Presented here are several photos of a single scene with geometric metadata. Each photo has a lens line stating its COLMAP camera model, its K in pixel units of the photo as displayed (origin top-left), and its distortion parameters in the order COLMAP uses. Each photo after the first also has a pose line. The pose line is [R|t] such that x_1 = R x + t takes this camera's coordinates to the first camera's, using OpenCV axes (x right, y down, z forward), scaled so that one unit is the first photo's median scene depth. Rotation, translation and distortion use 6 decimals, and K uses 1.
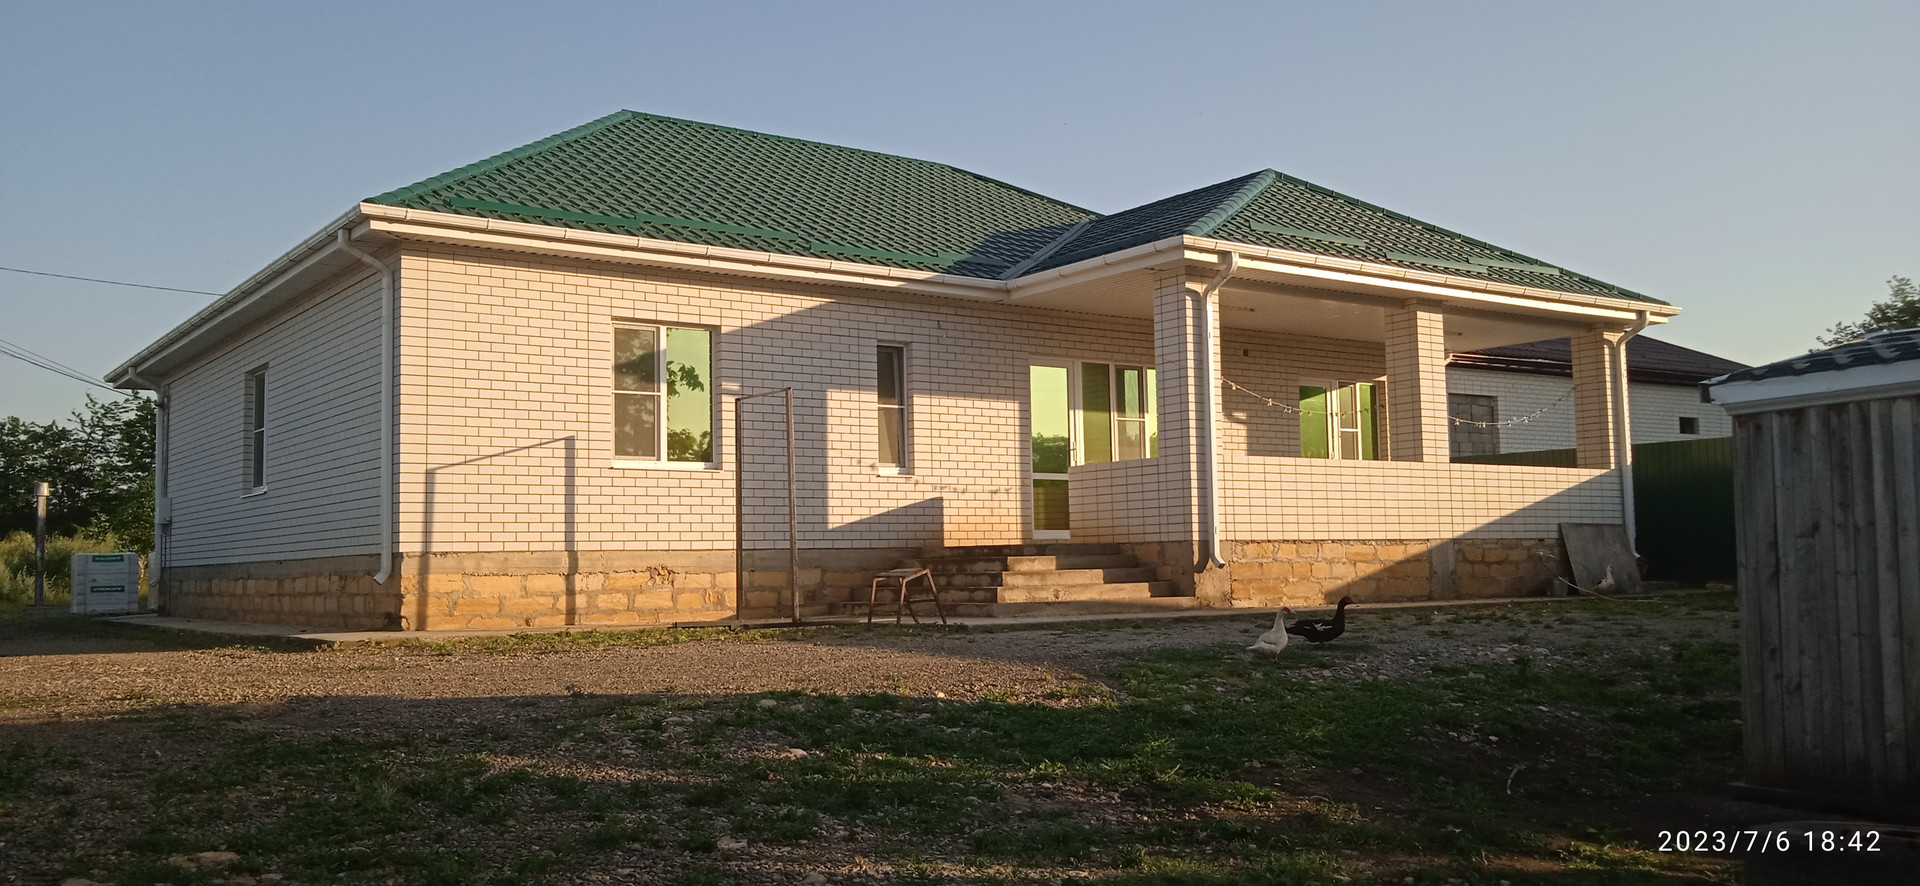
lens RADIAL K [[1567.8, 0, 943.8], [0, 1567.8, 445.8], [0, 0, 1]] dist [0.052863, -0.045821]
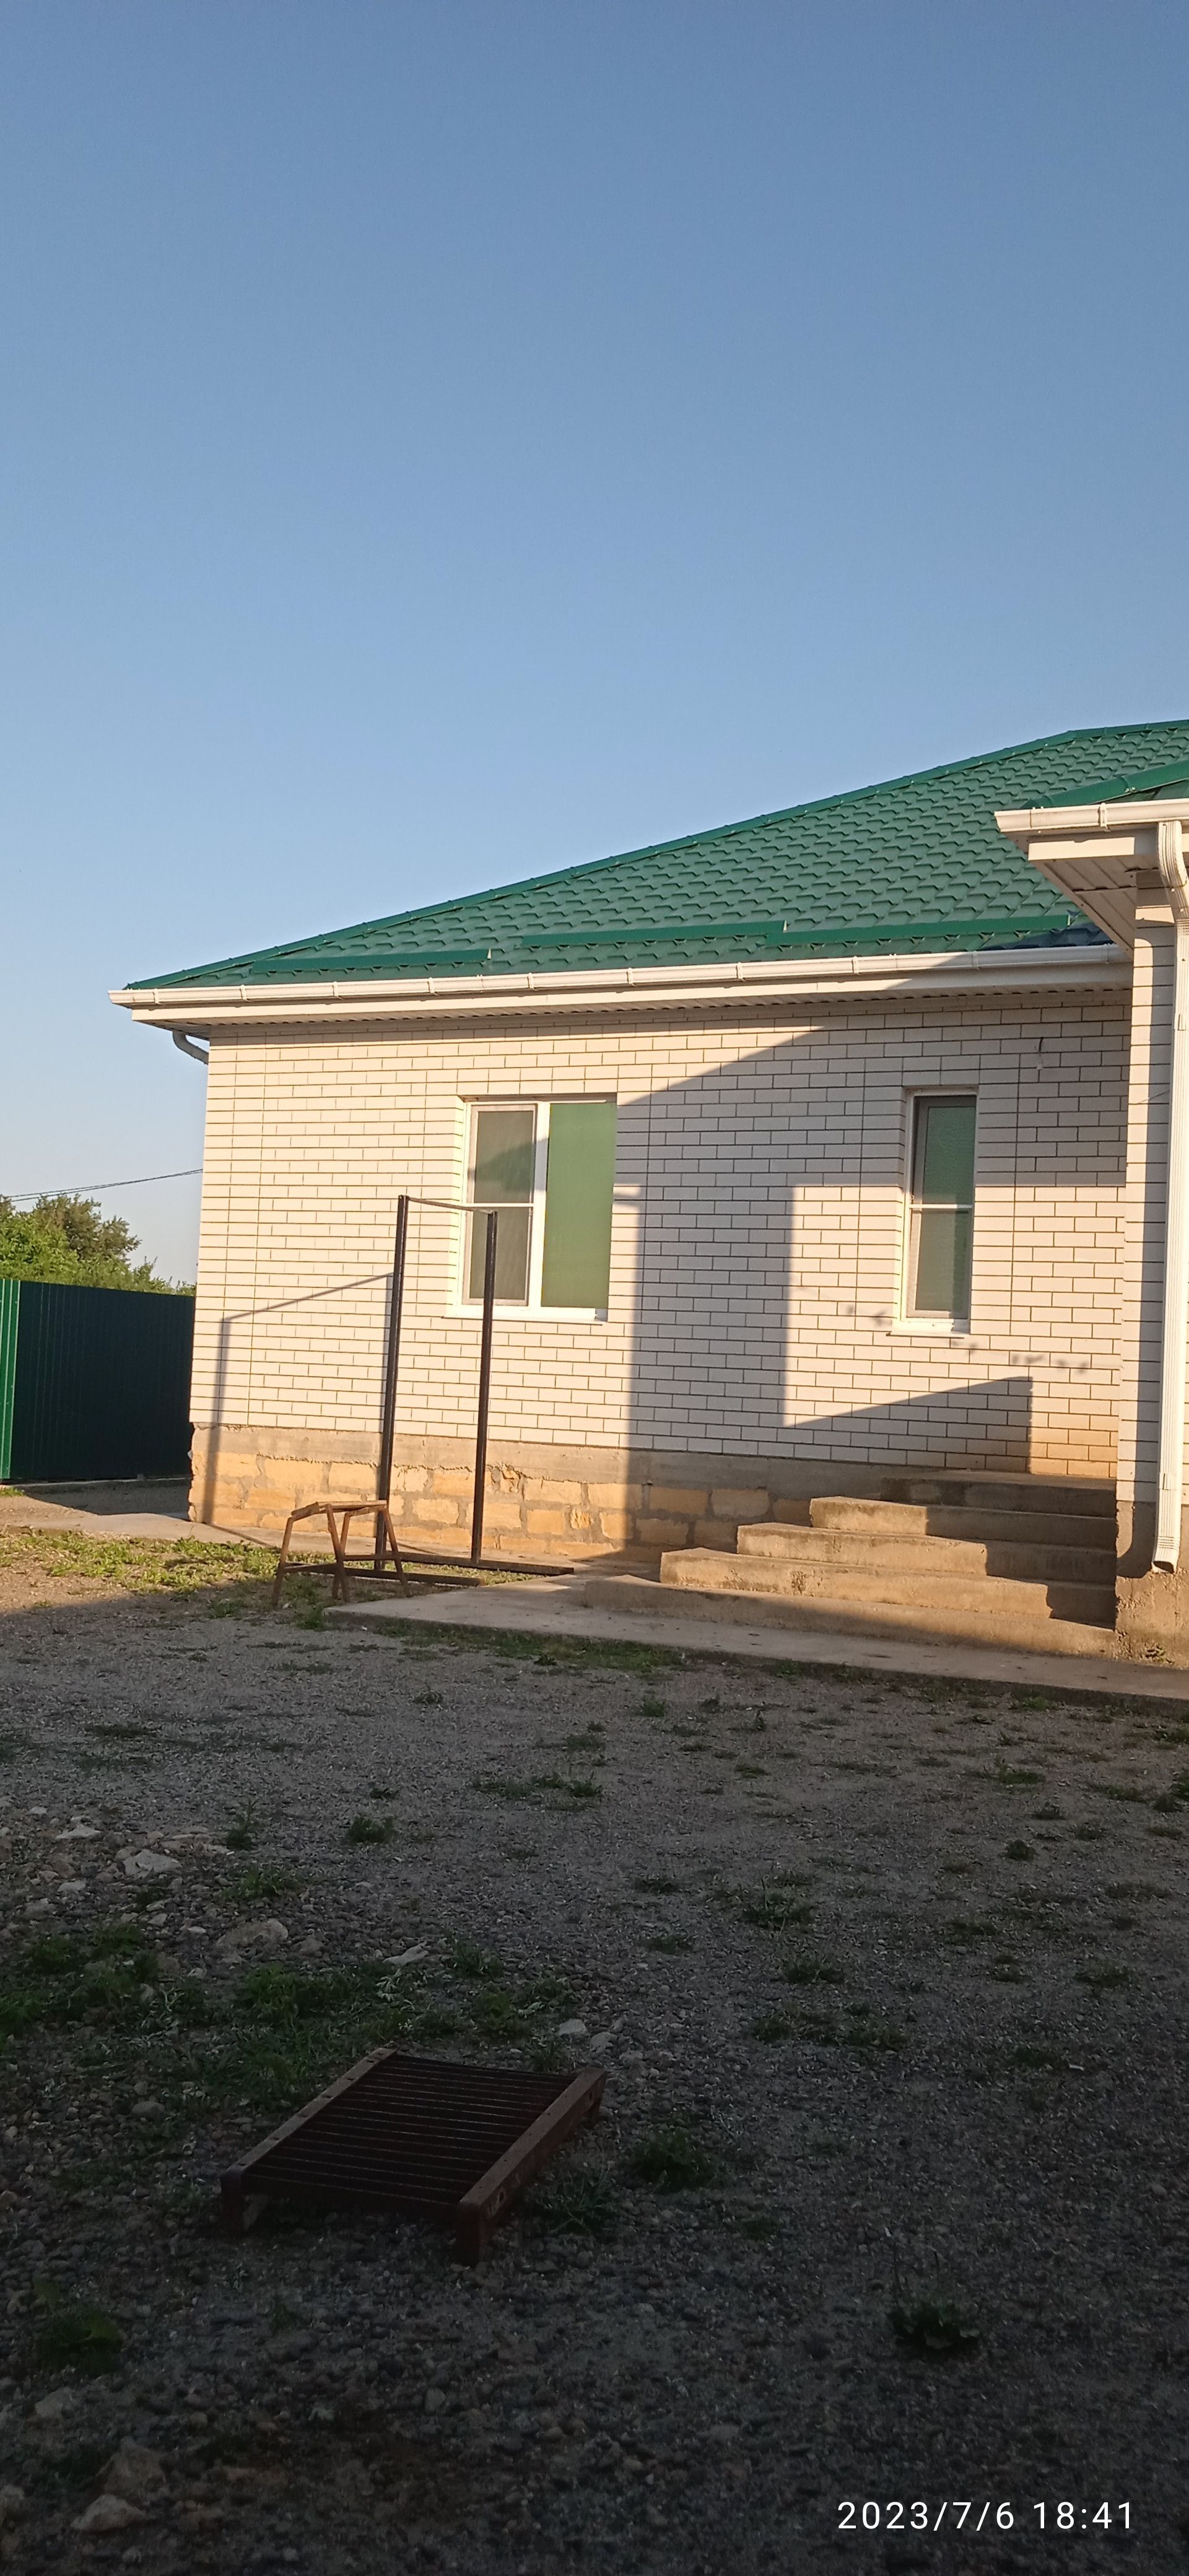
lens RADIAL K [[2103.6, 0, 592.2], [0, 2103.6, 1275.2], [0, 0, 1]] dist [0.052863, -0.045821]
pose [[0.471831, -0.002376, -0.881686, 0.593455], [0.016212, 0.999851, 0.005982, -0.008167], [0.881540, -0.017117, 0.471799, 0.582808]]
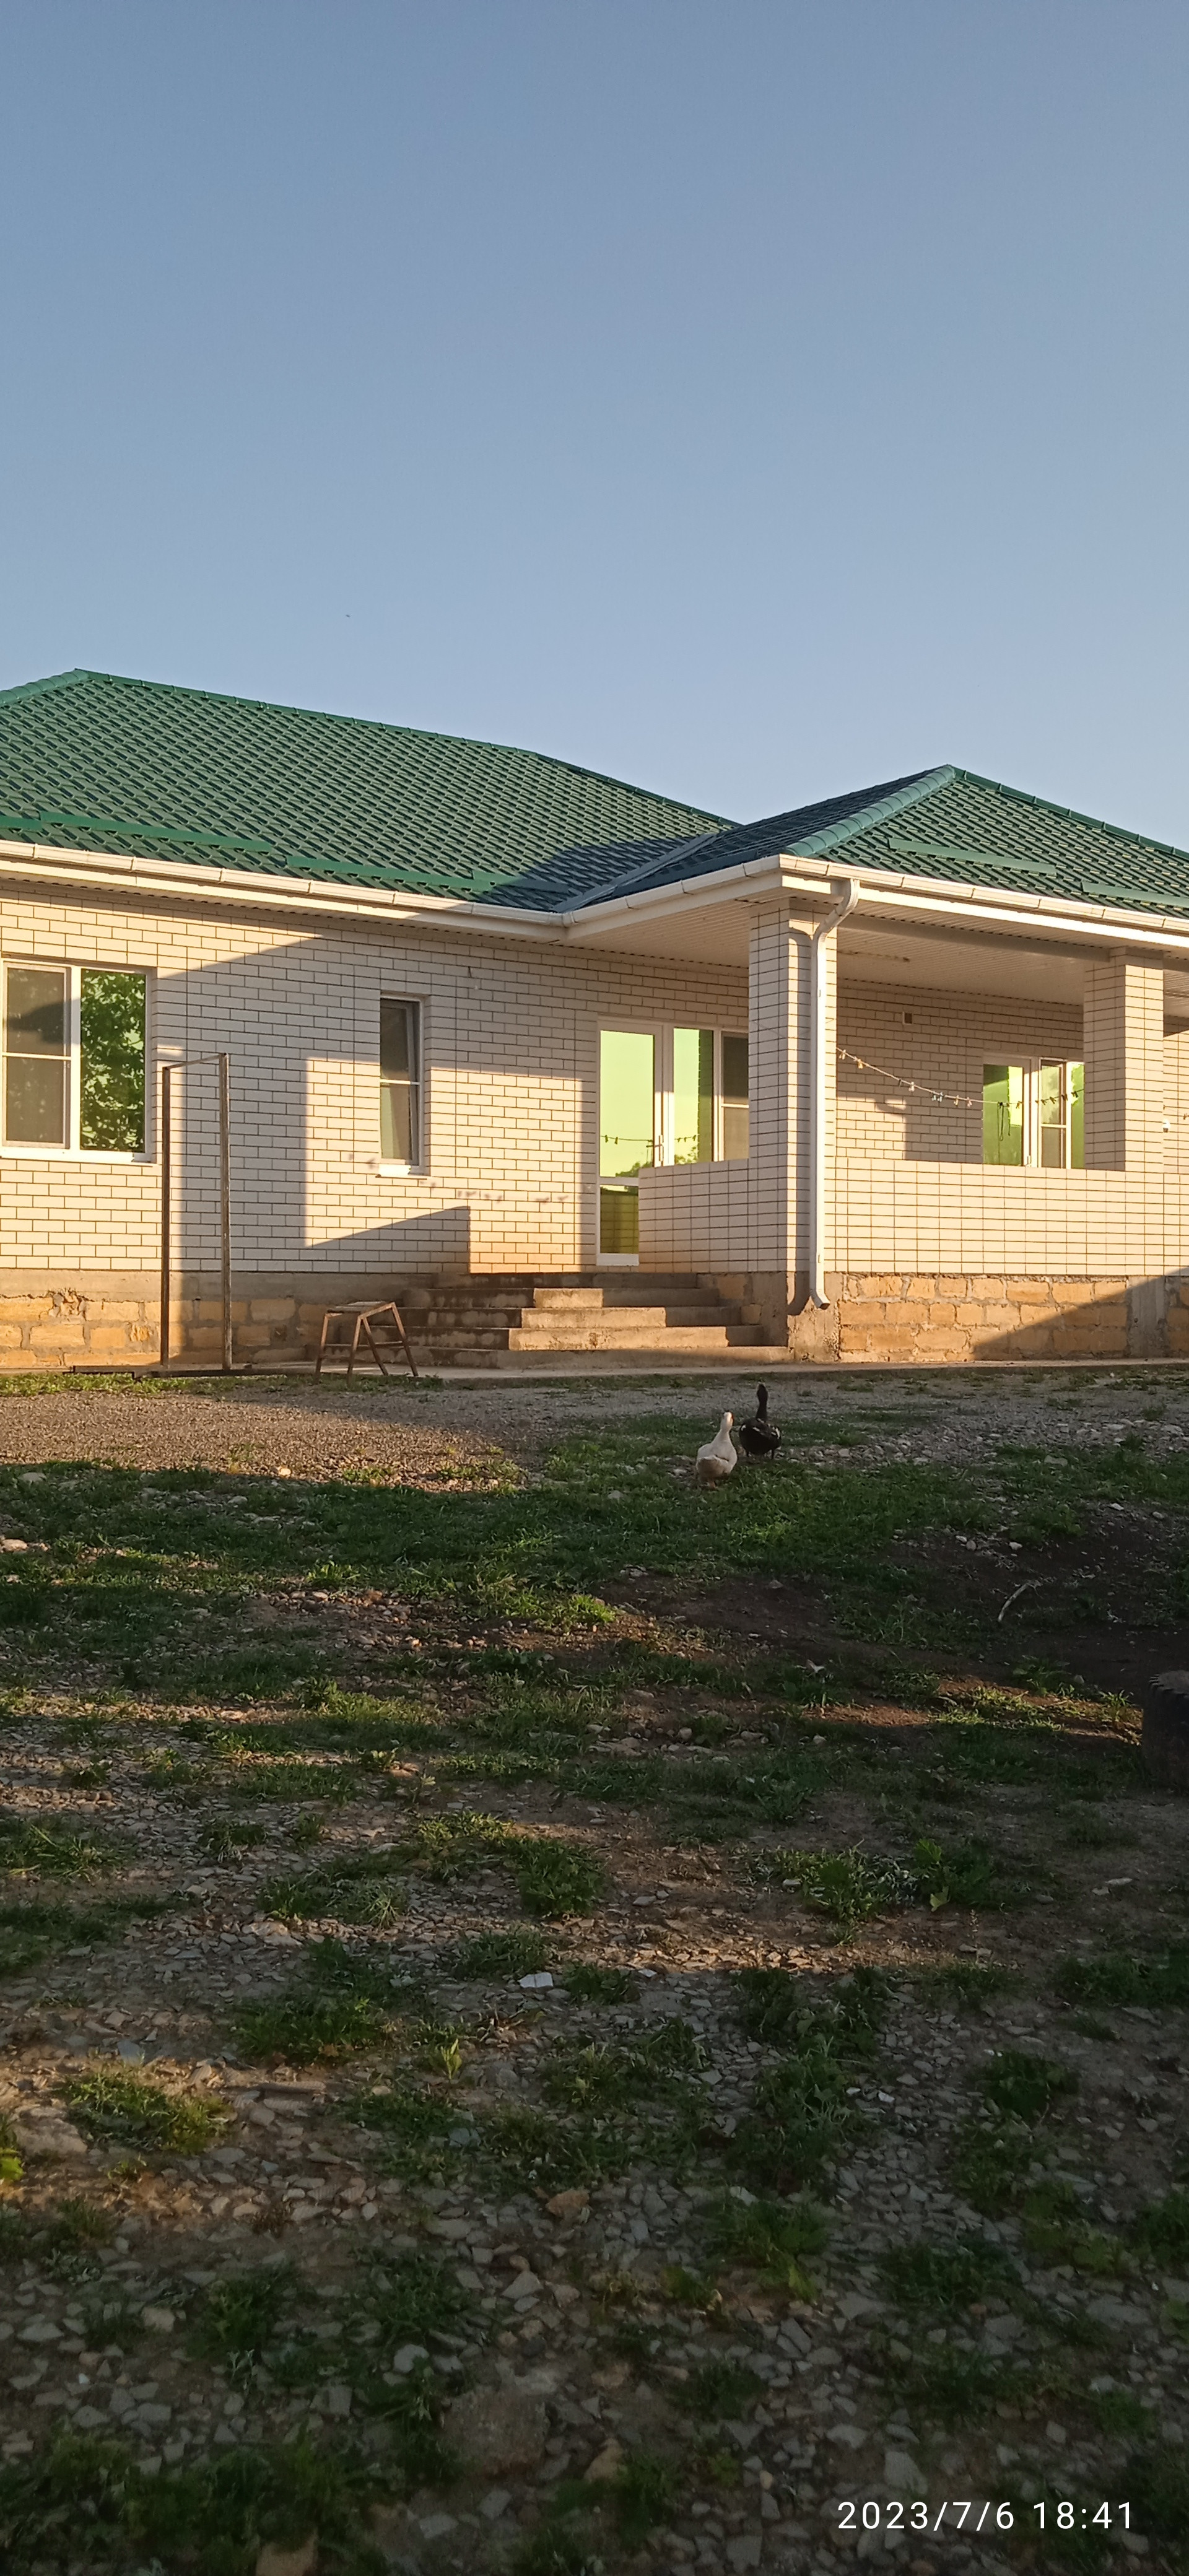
lens RADIAL K [[2103.6, 0, 598.5], [0, 2103.6, 1270.1], [0, 0, 1]] dist [0.052863, -0.045821]
pose [[0.999576, 0.021064, -0.020090, 0.087313], [-0.019744, 0.997769, 0.063782, -0.001963], [0.021389, -0.063358, 0.997762, 0.005466]]
